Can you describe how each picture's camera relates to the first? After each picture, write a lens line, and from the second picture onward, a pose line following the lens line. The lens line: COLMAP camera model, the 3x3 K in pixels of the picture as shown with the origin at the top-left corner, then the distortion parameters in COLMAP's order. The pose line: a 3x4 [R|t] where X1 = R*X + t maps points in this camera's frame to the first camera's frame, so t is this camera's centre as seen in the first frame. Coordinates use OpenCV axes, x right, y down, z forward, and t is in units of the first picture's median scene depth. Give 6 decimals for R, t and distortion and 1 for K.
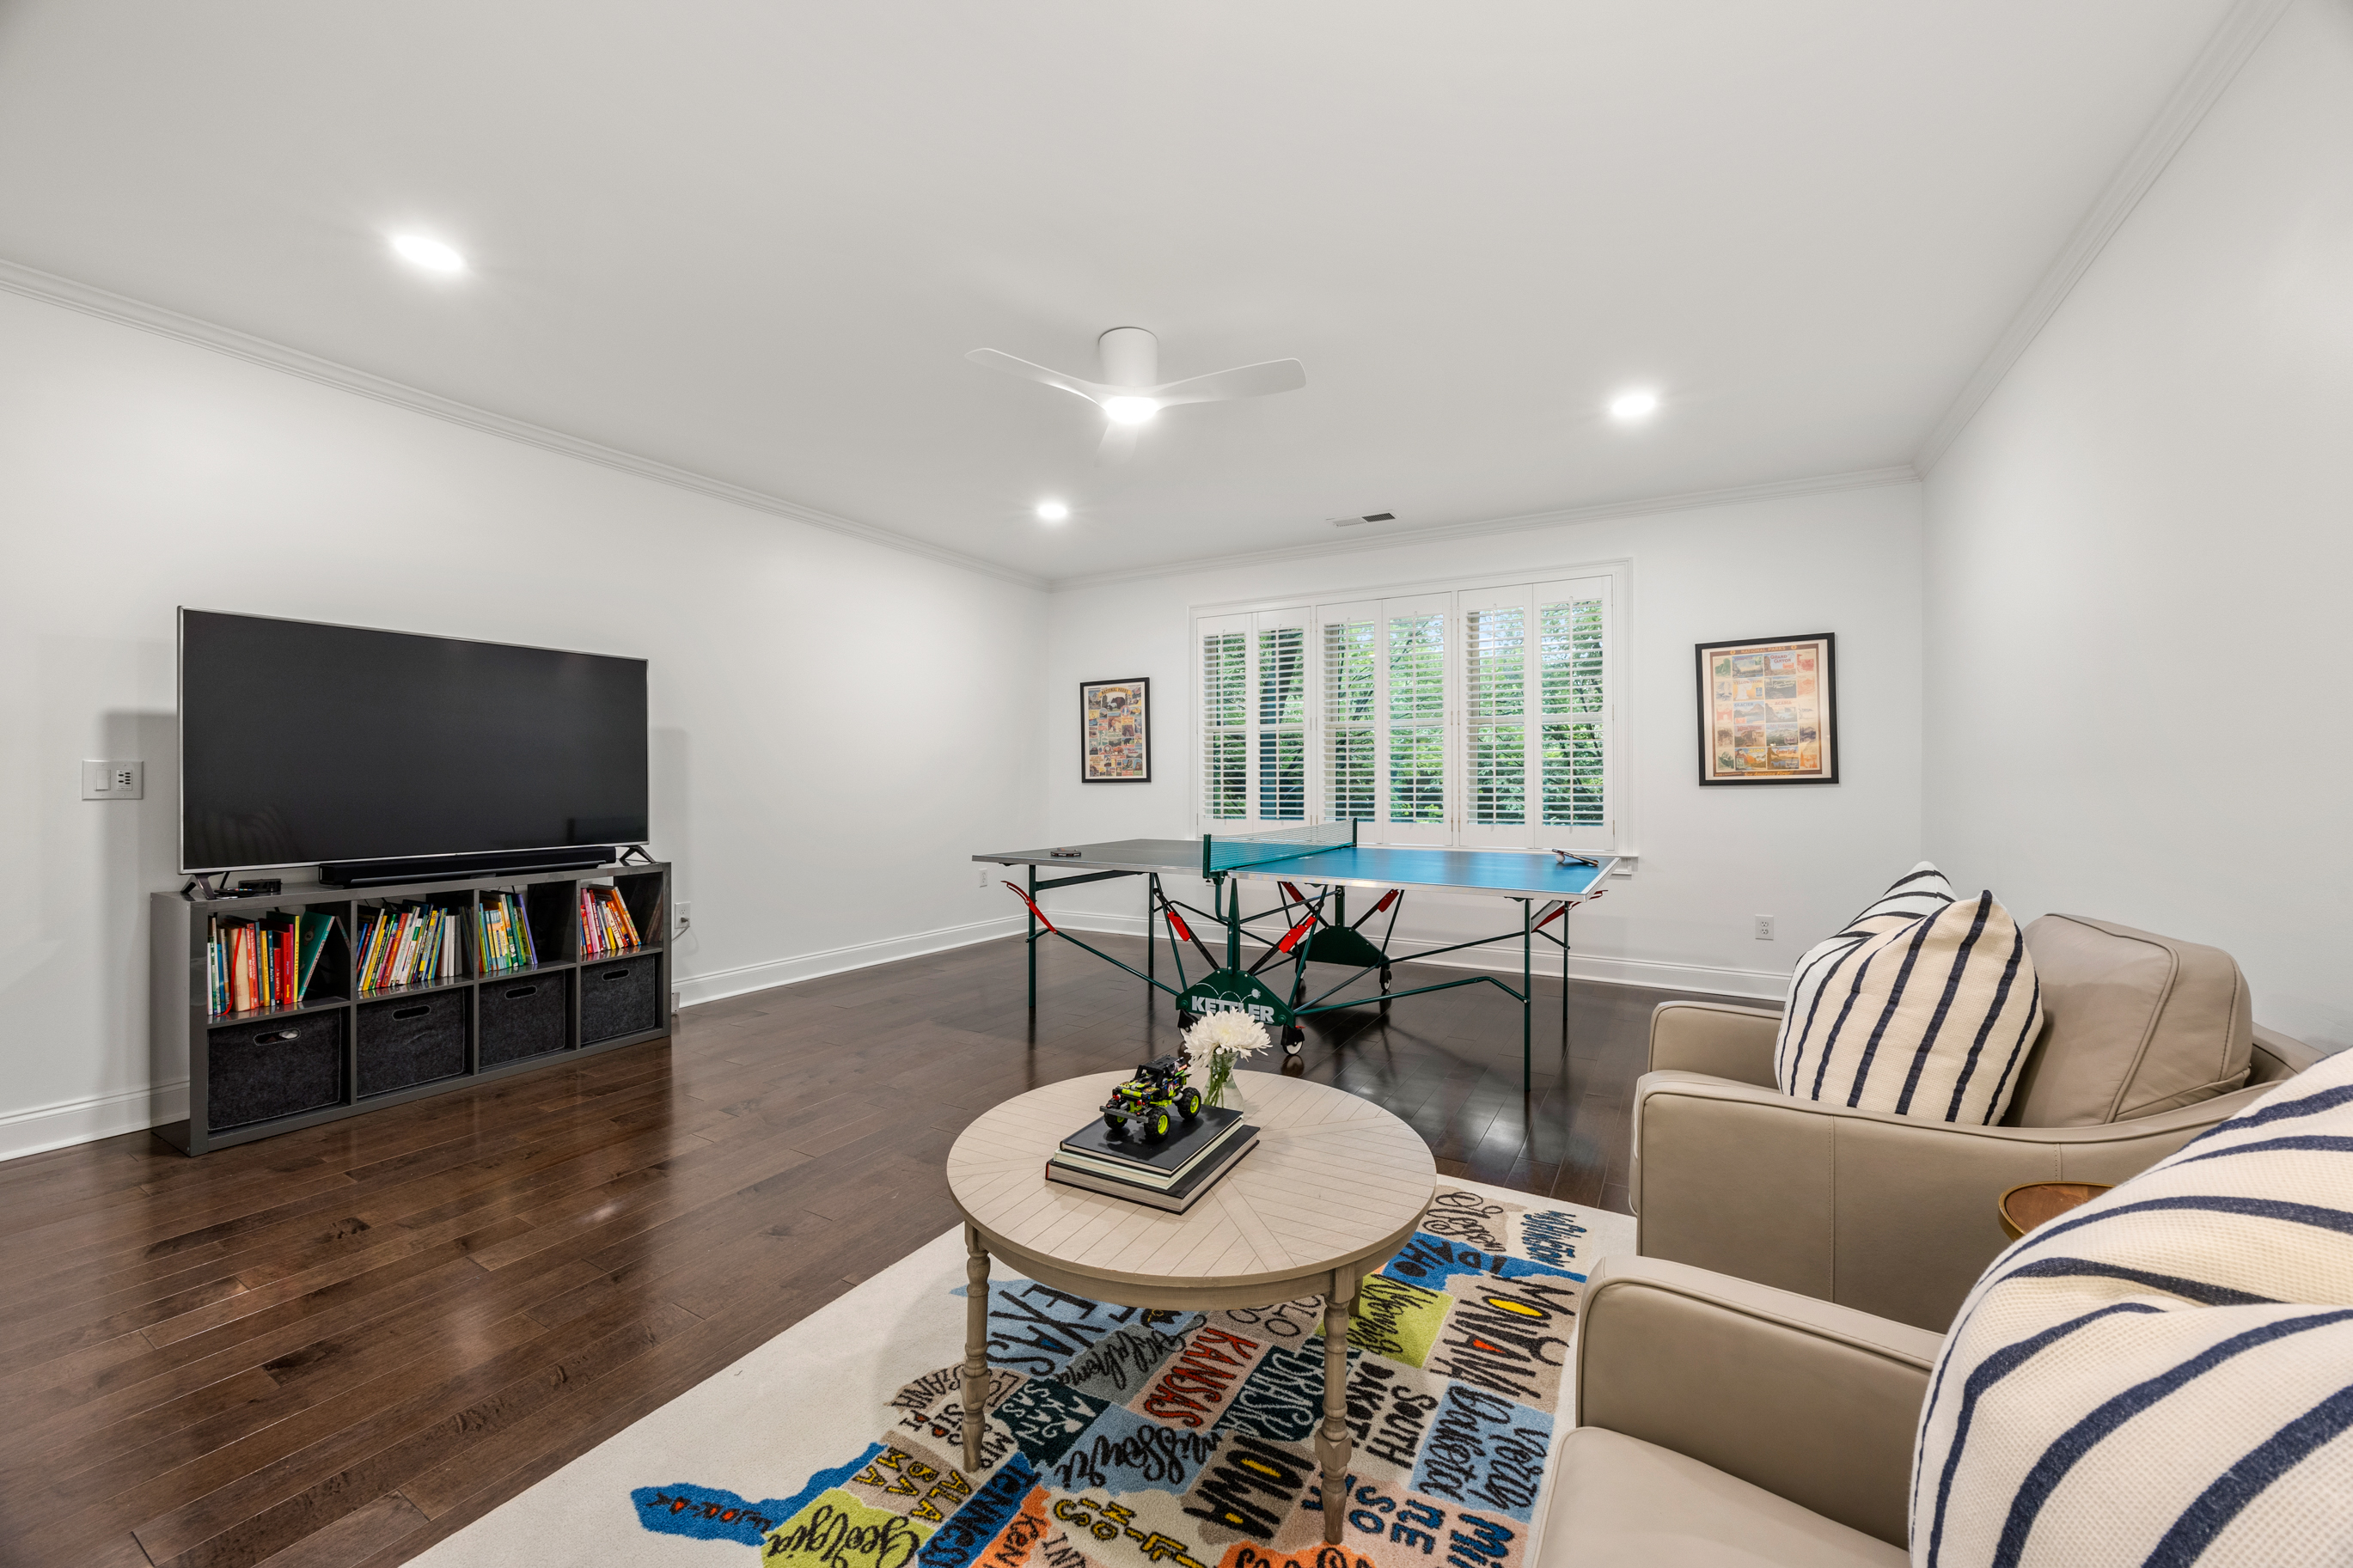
lens RADIAL K [[889.8, 0, 1170.2], [0, 889.8, 779.5], [0, 0, 1]] dist [-0.005661, -0.000046]
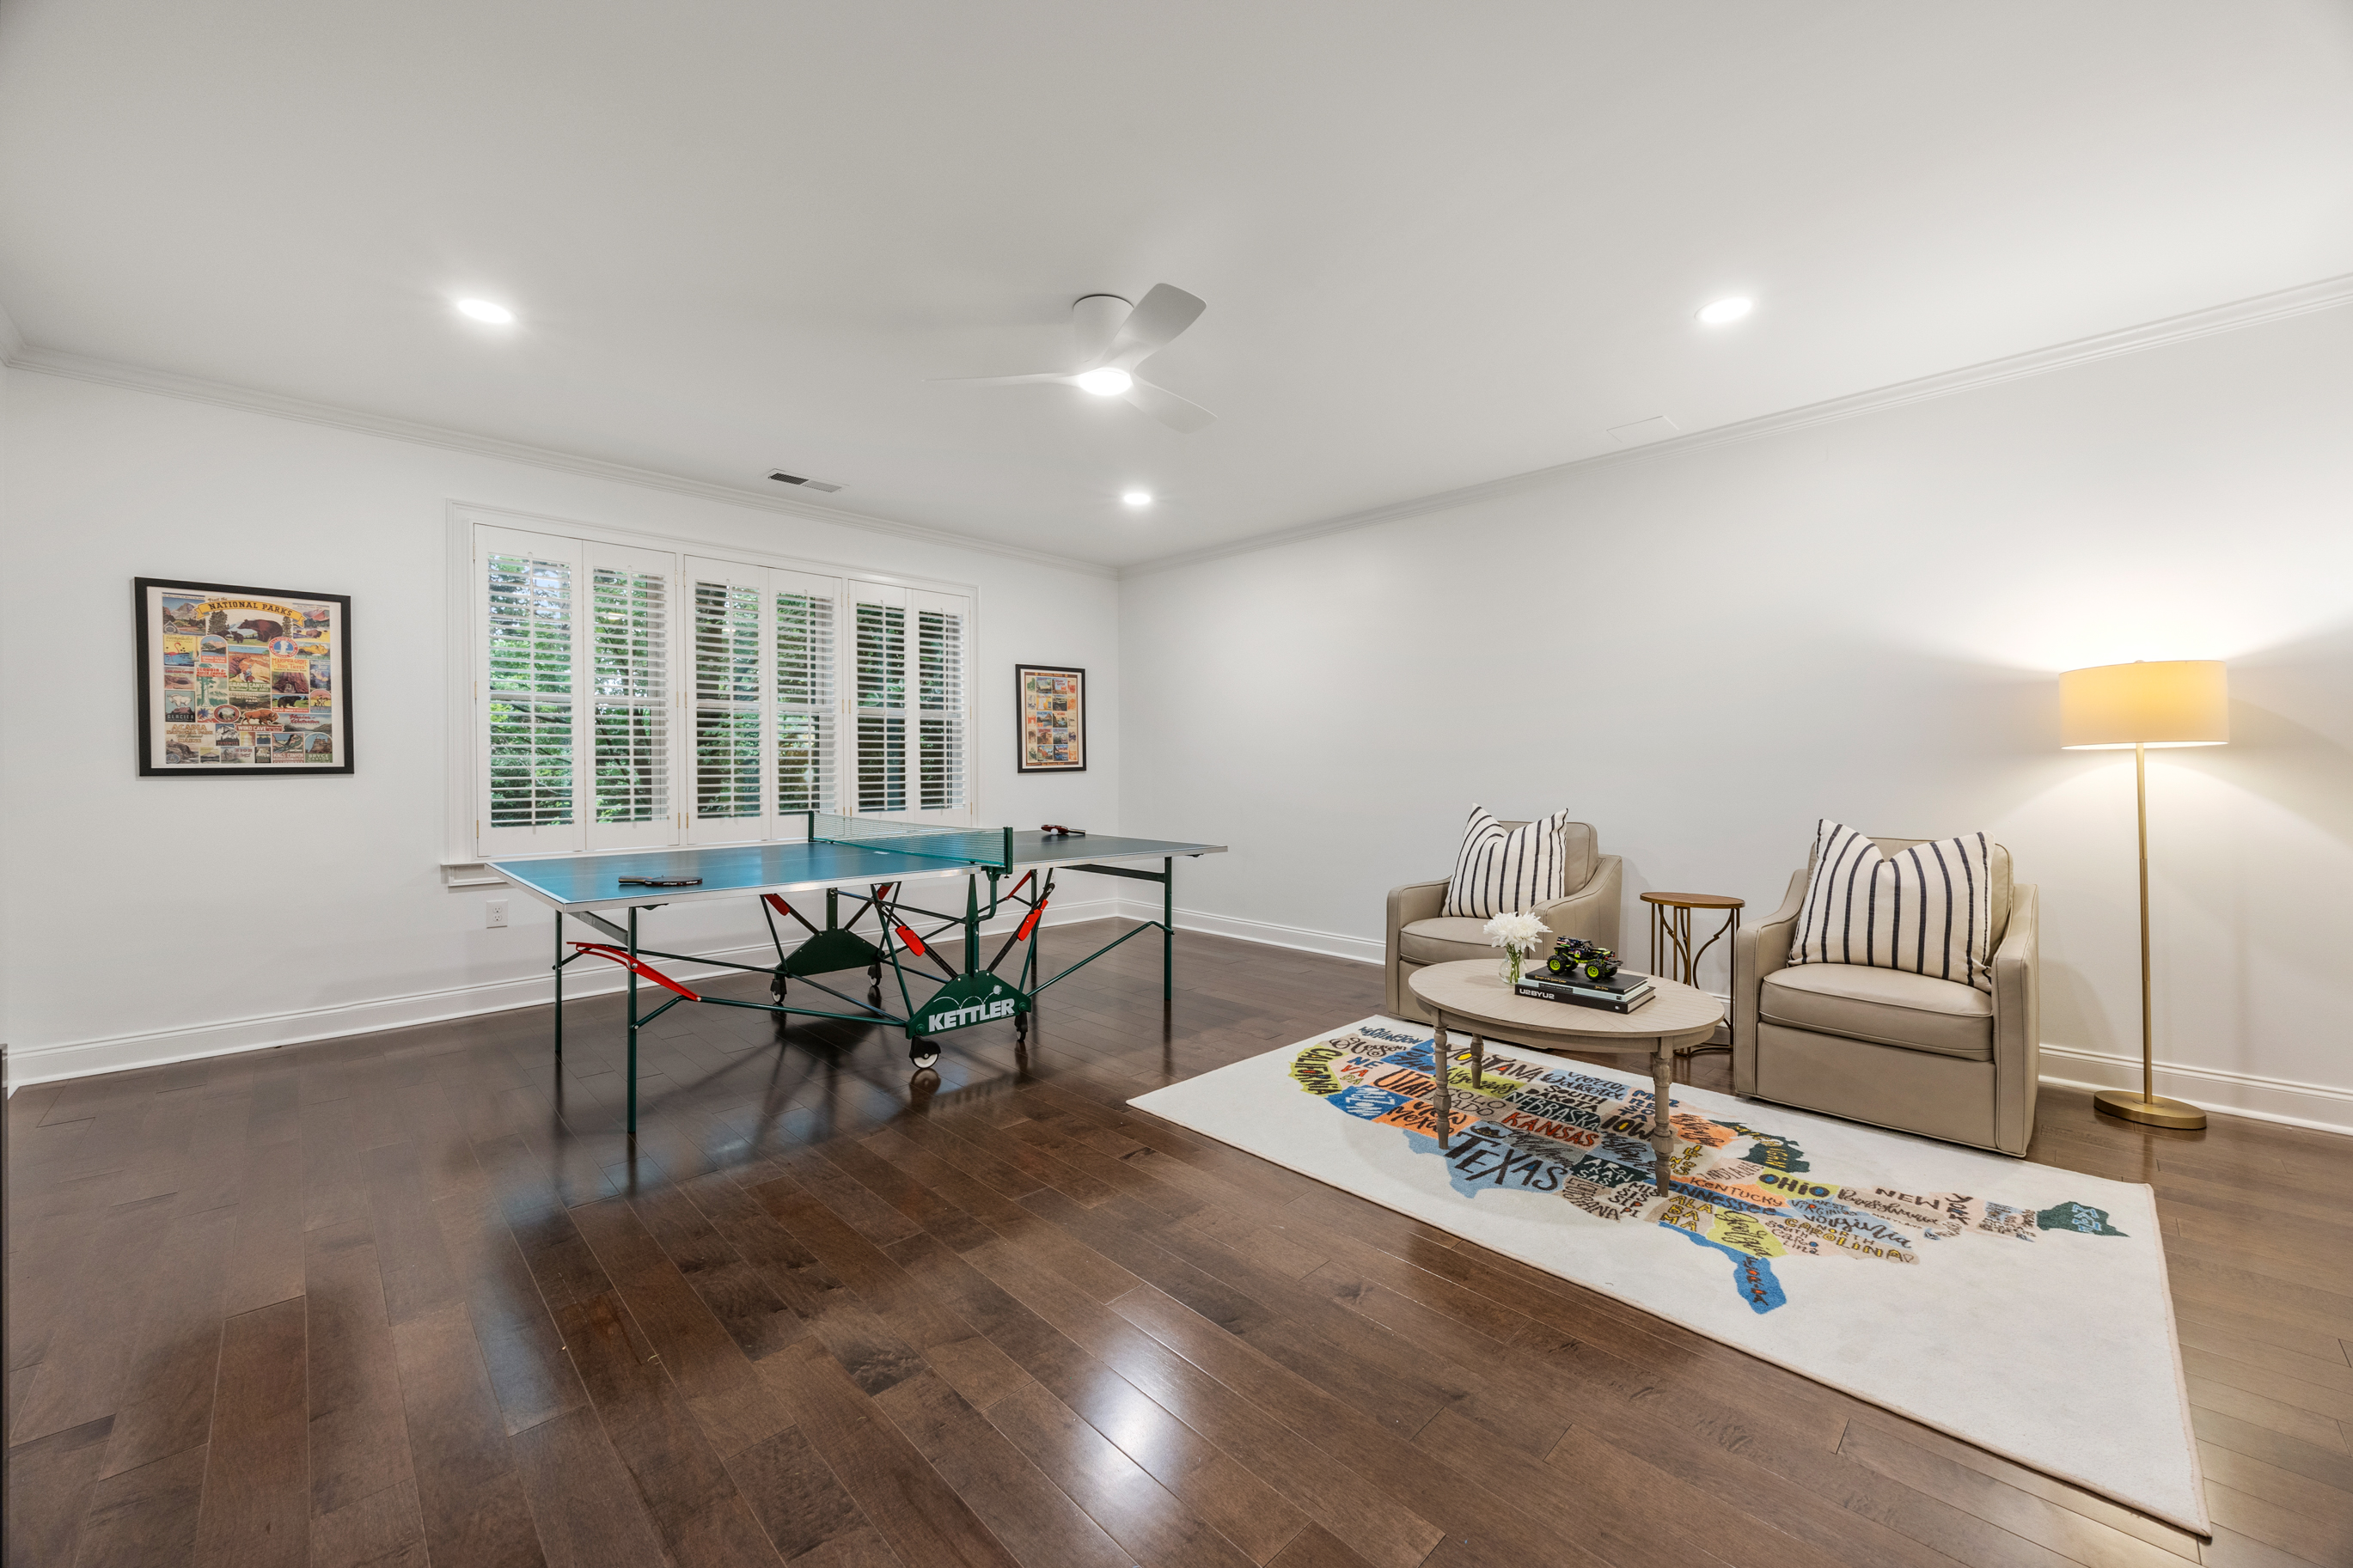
lens RADIAL K [[889.8, 0, 1170.2], [0, 889.8, 779.5], [0, 0, 1]] dist [-0.005661, -0.000046]
pose [[0.267425, -0.014233, 0.963474, -0.616651], [0.000294, 0.999892, 0.014690, -0.002440], [-0.963579, -0.003645, 0.267400, 0.439685]]
